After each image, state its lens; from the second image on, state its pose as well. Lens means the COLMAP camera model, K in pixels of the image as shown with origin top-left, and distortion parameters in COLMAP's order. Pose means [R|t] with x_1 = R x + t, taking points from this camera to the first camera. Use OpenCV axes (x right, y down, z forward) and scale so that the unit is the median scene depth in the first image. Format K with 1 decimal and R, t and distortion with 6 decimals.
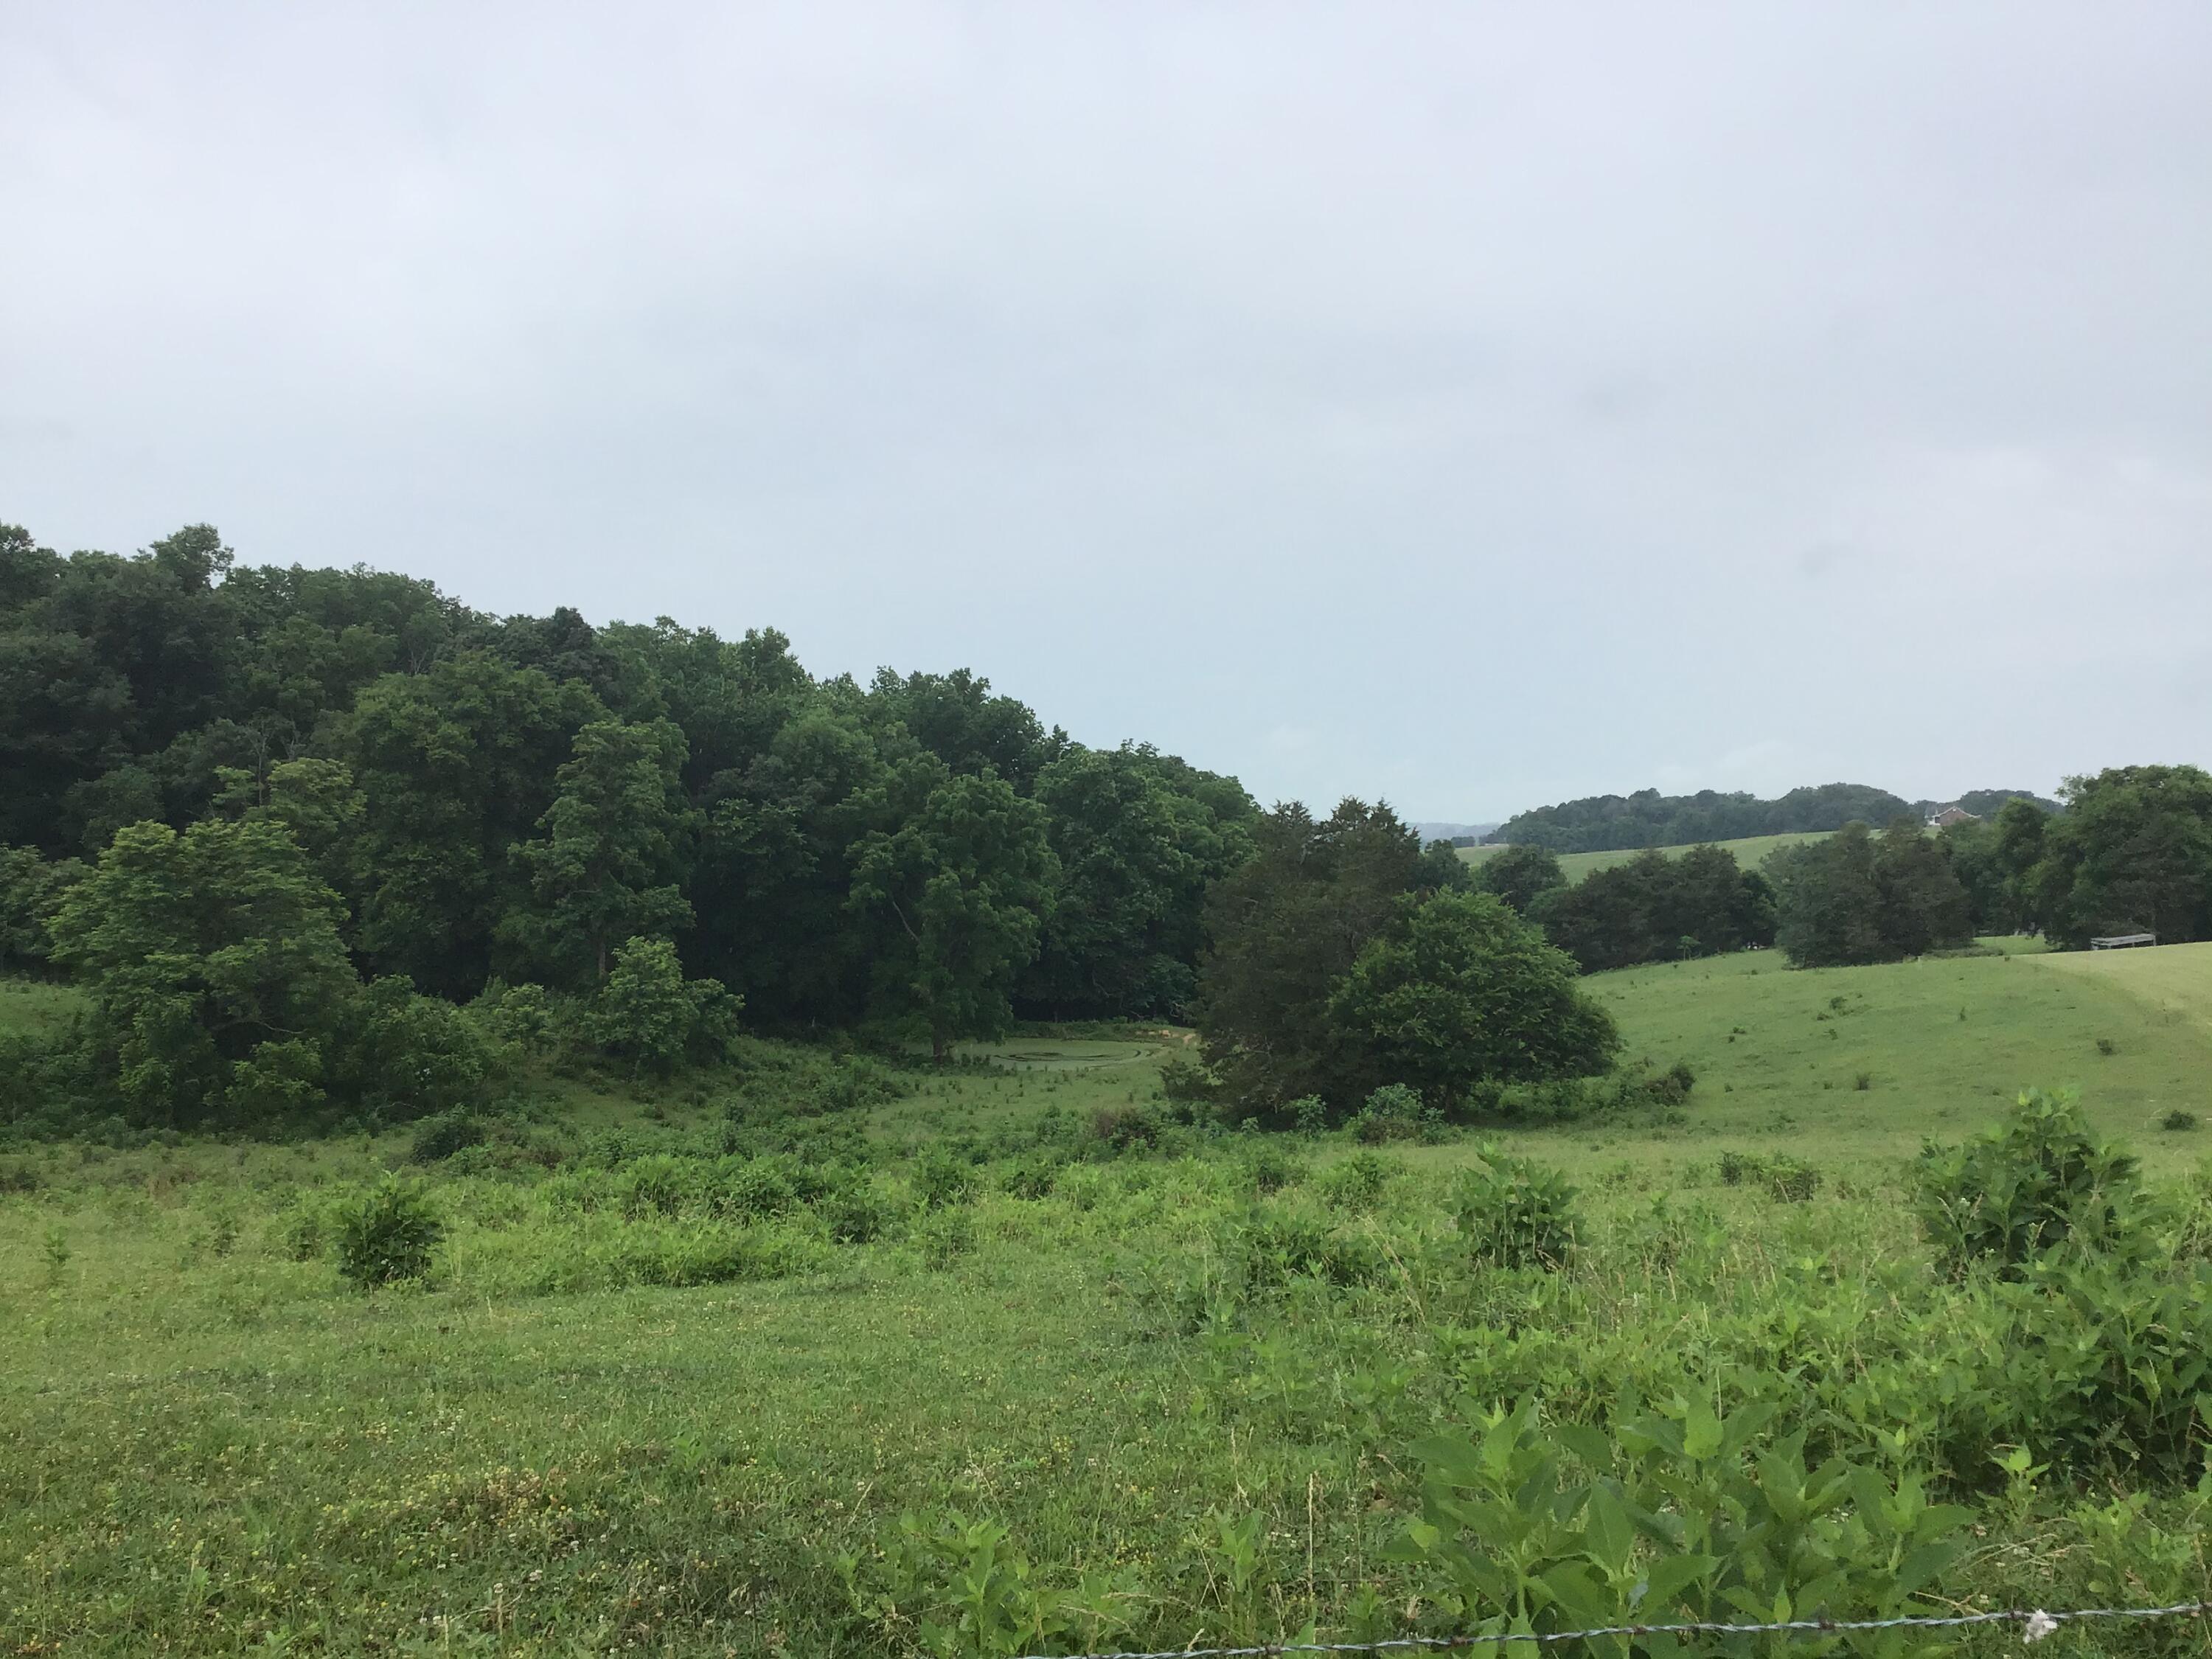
lens RADIAL K [[2005.8, 0, 1107.9], [0, 2005.8, 829.6], [0, 0, 1]] dist [0.071627, -0.077167]
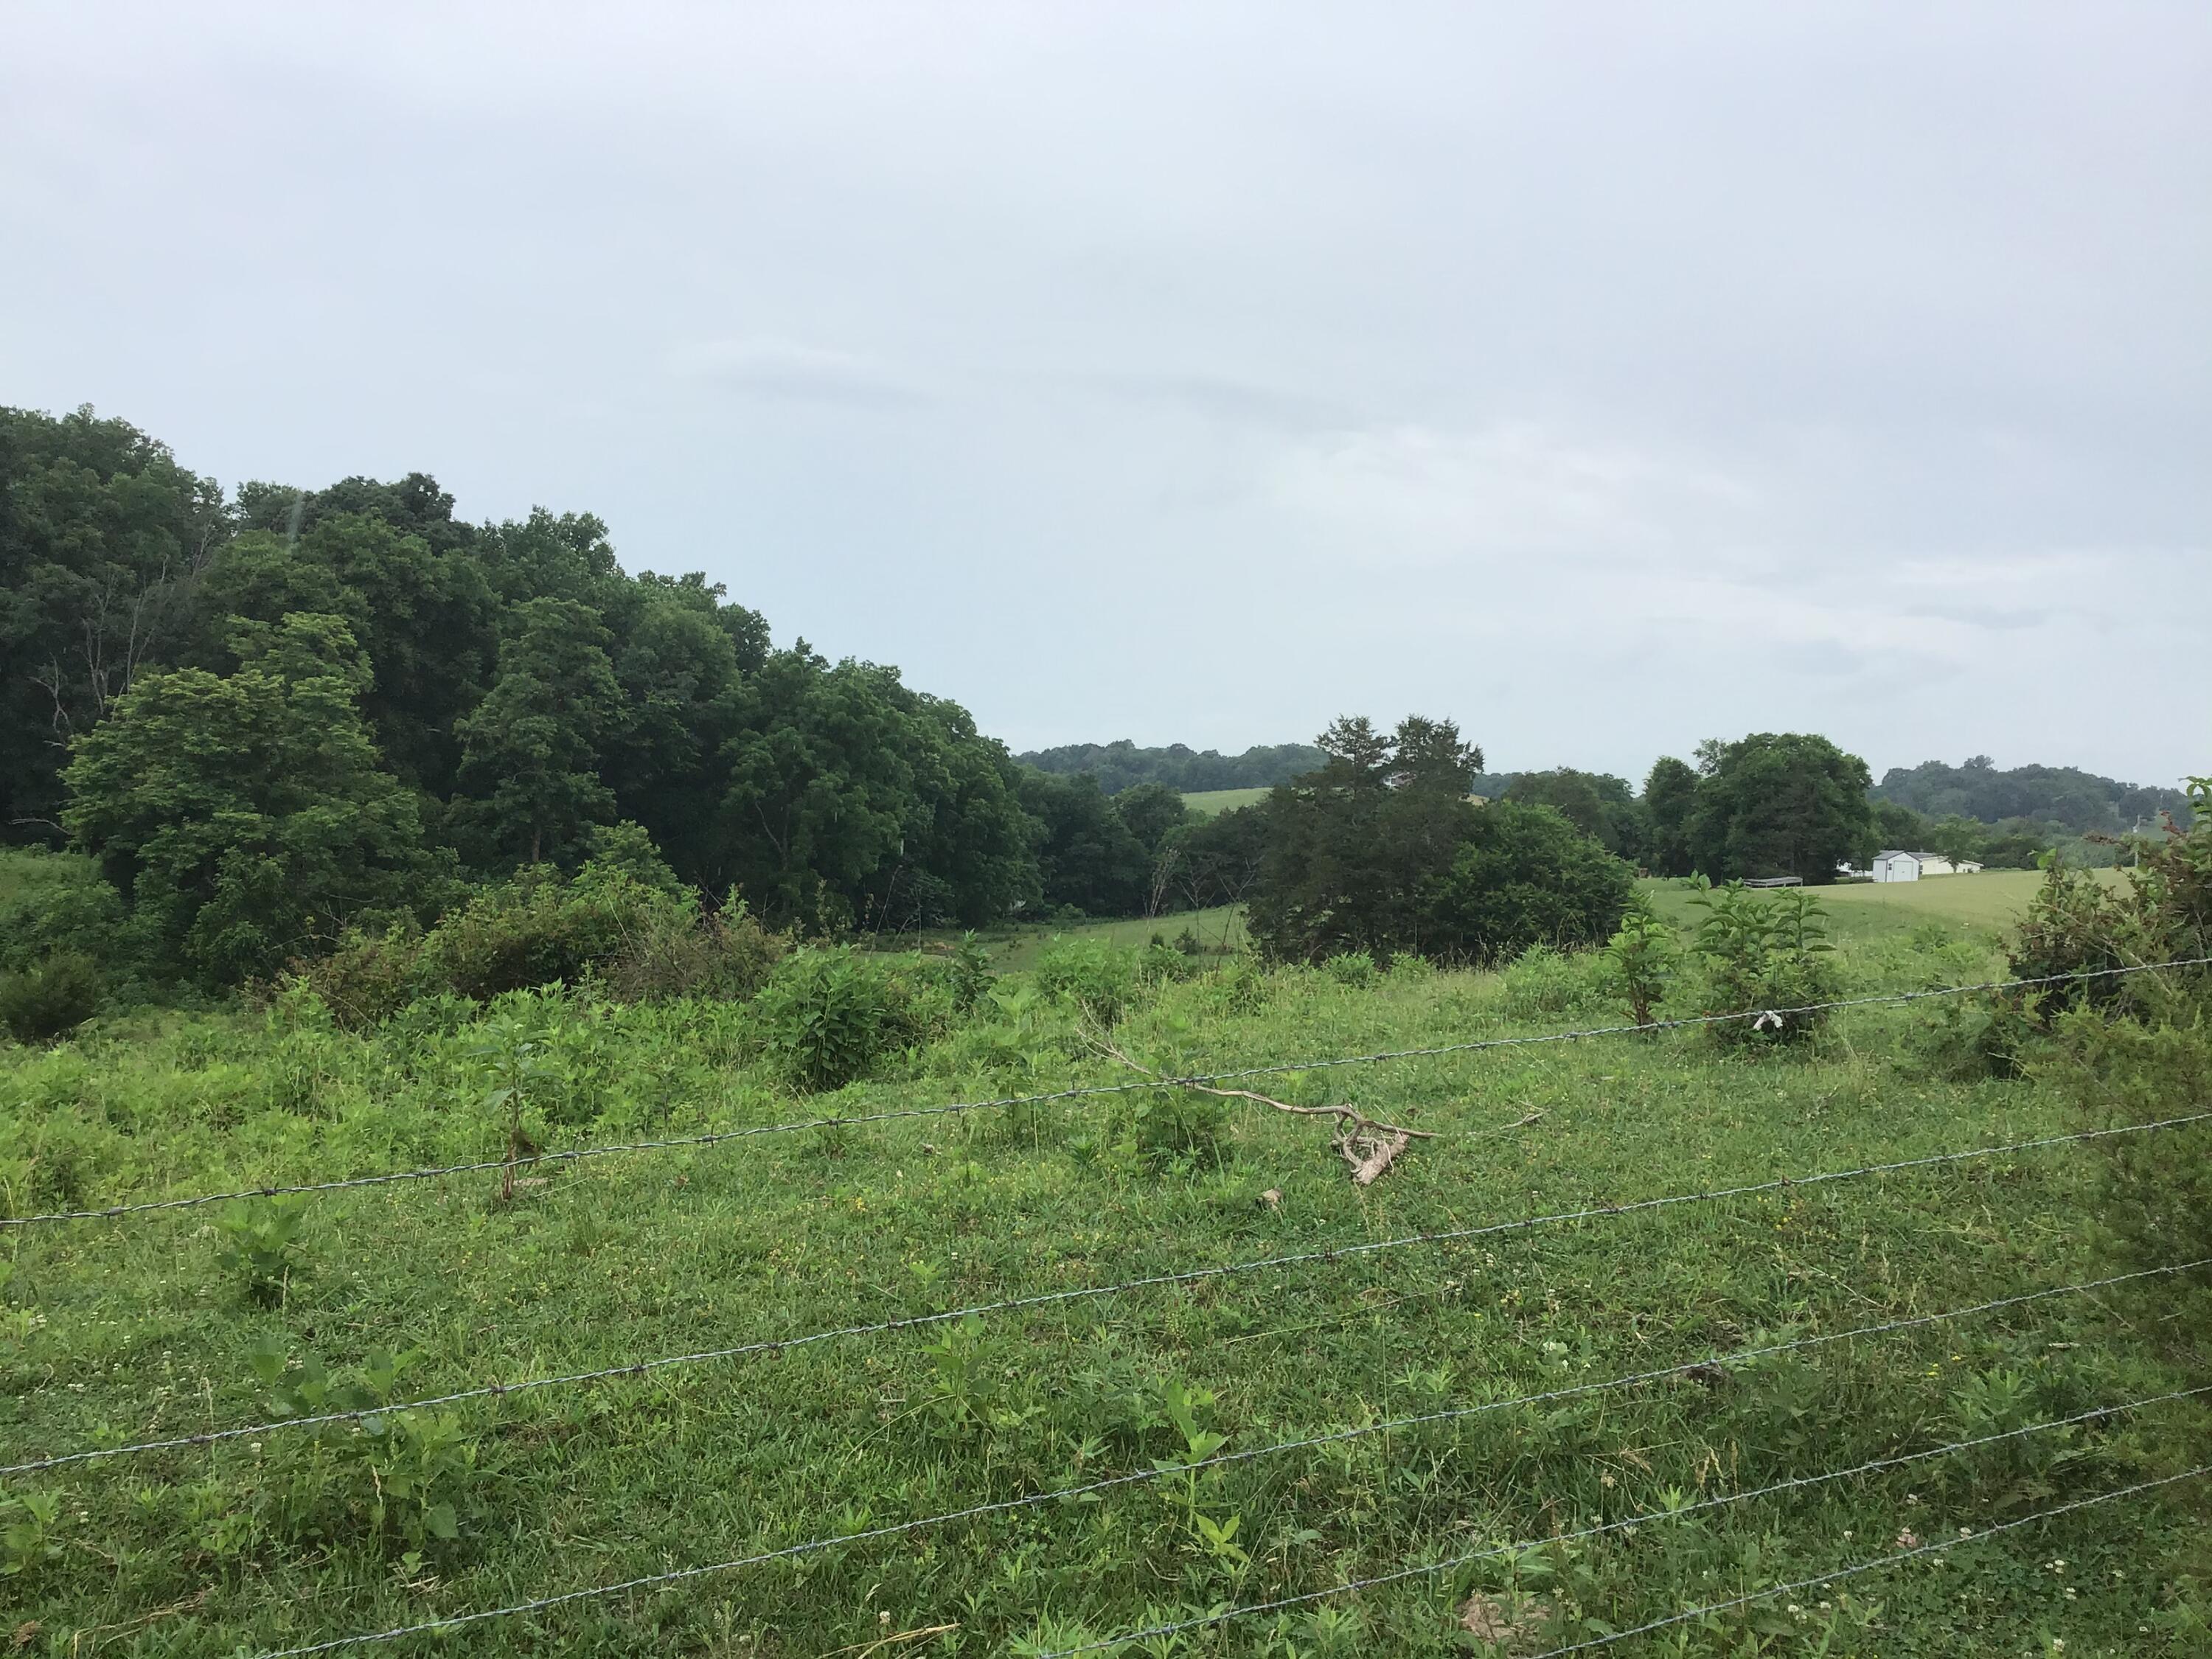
lens RADIAL K [[2005.8, 0, 1124.2], [0, 2005.8, 837.7], [0, 0, 1]] dist [0.071627, -0.077167]
pose [[0.958533, 0.037857, 0.282455, -0.217736], [-0.047443, 0.998504, 0.027175, 0.018368], [-0.281004, -0.039449, 0.958896, -0.002284]]
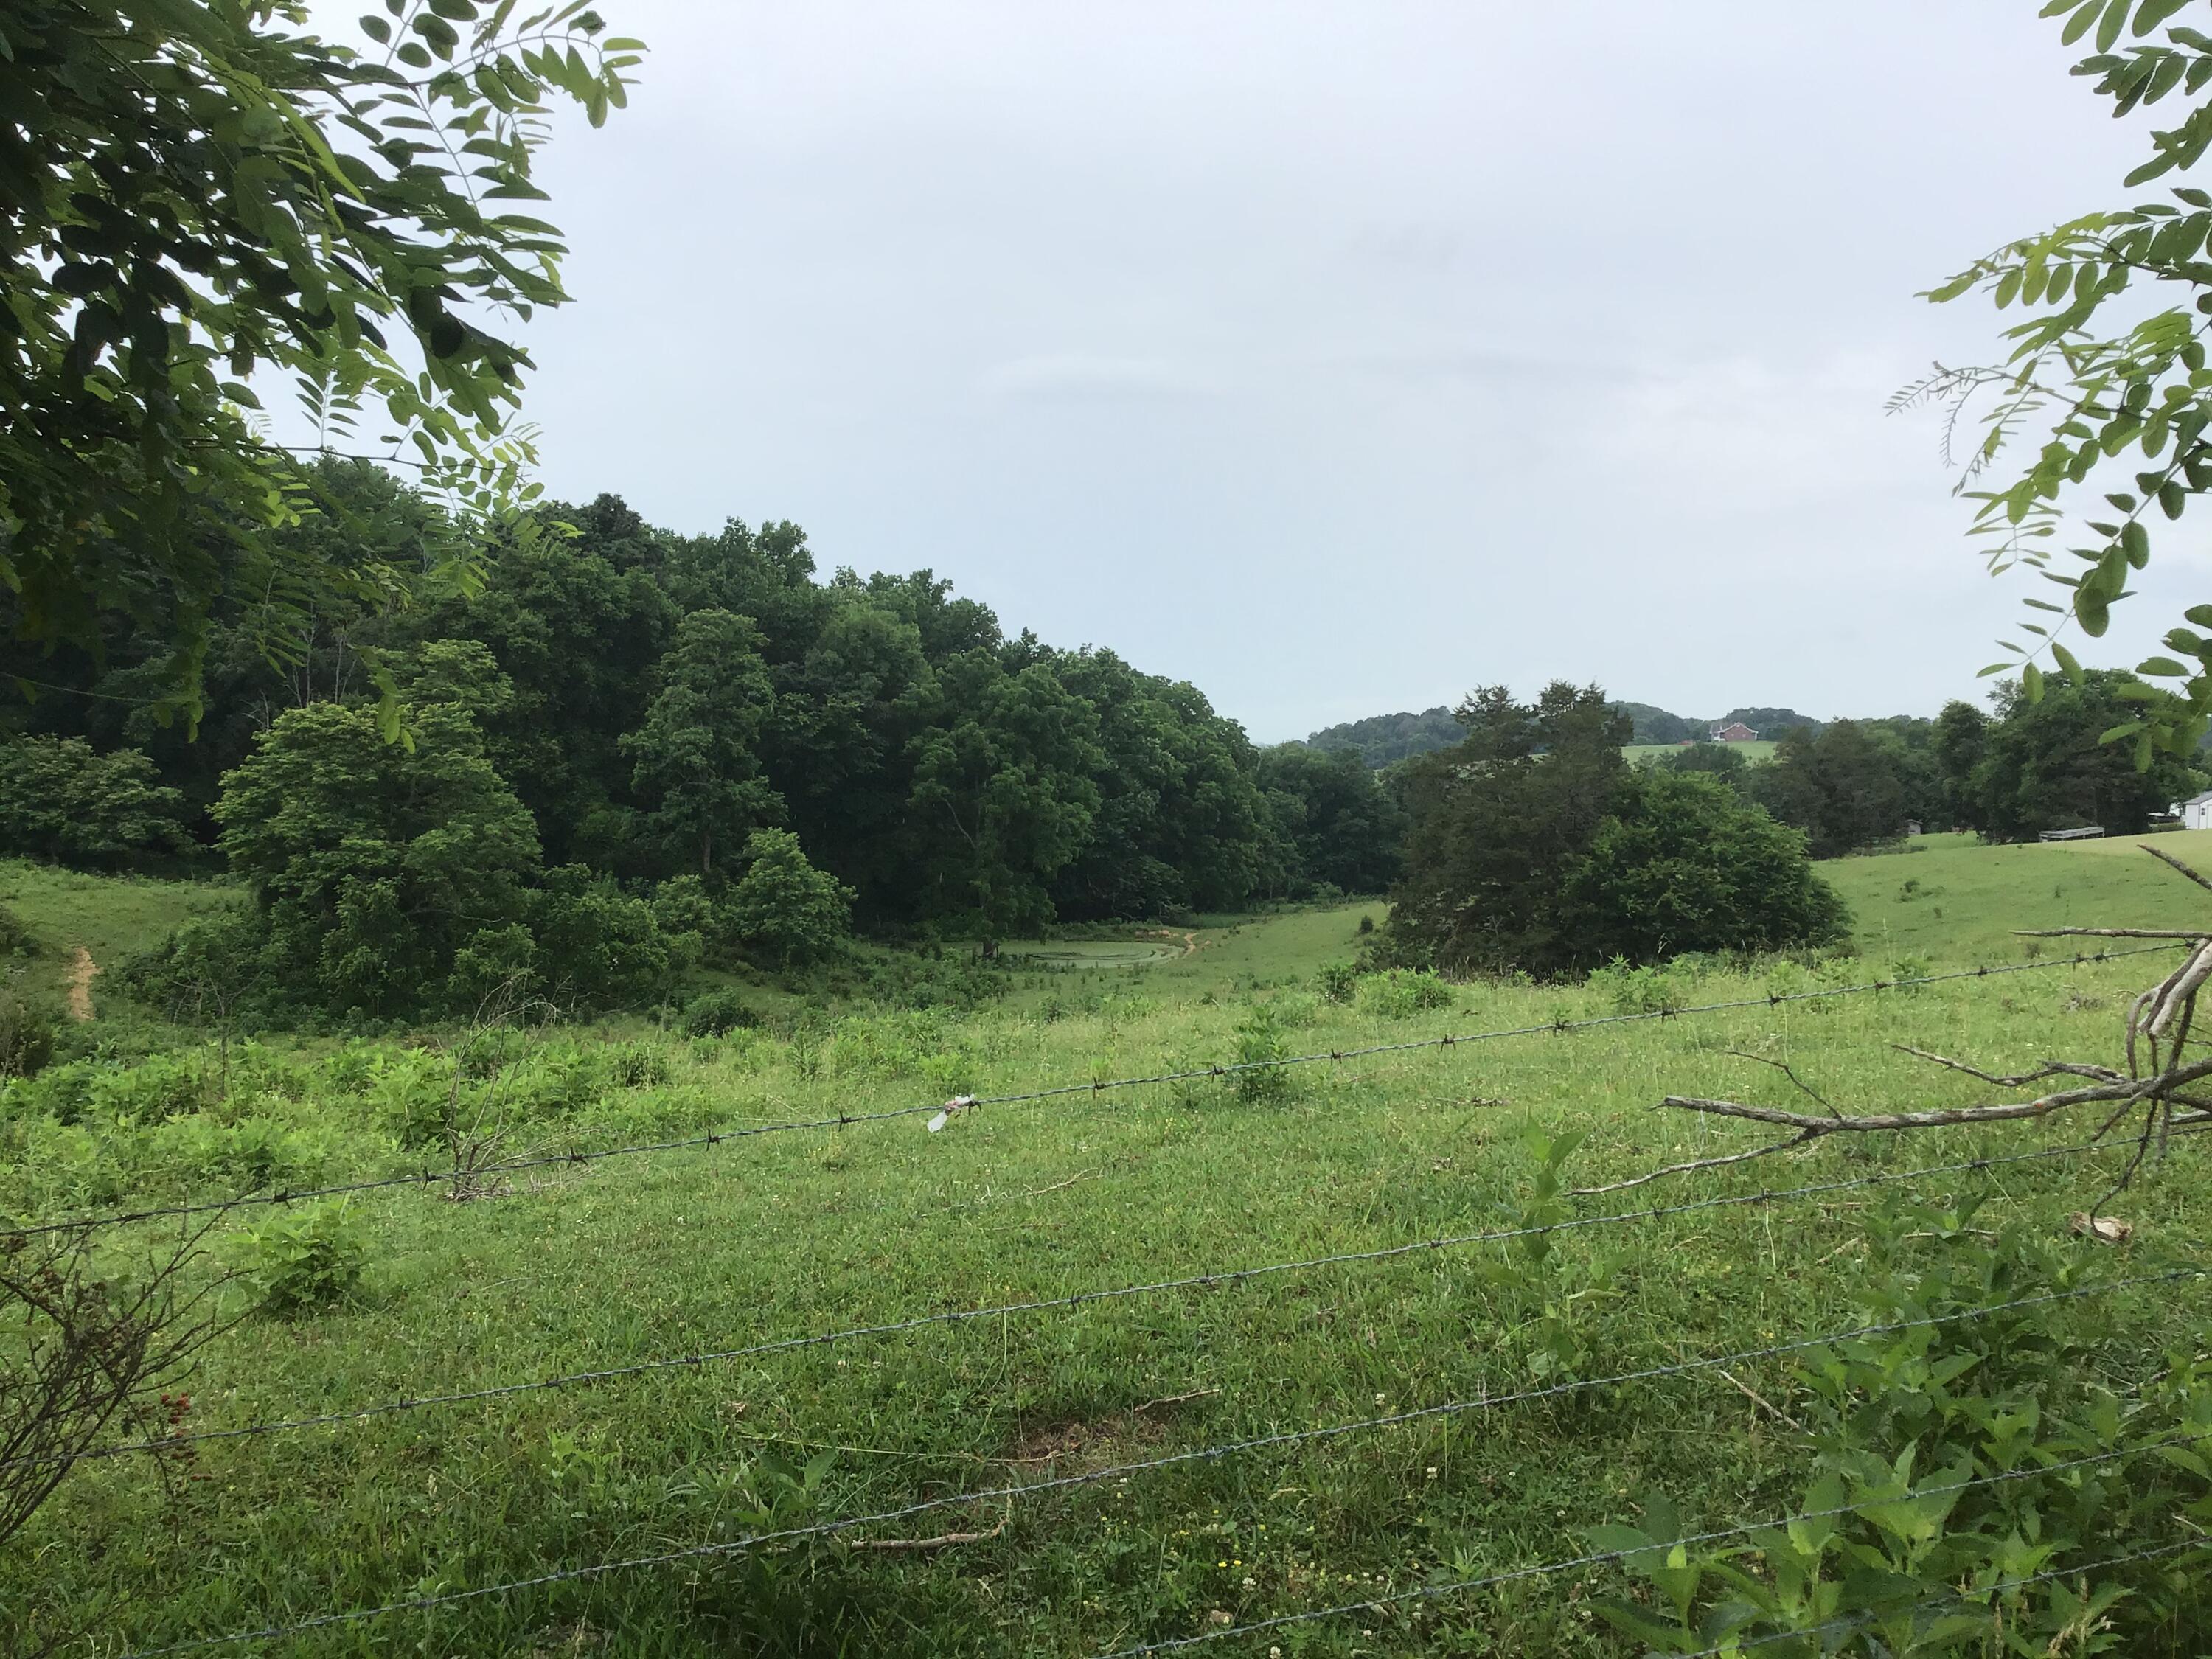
lens RADIAL K [[2005.8, 0, 1113.8], [0, 2005.8, 828.2], [0, 0, 1]] dist [0.071627, -0.077167]
pose [[0.993185, -0.004921, 0.116442, -0.143915], [0.000359, 0.999233, 0.039165, 0.012072], [-0.116545, -0.038856, 0.992425, 0.007229]]
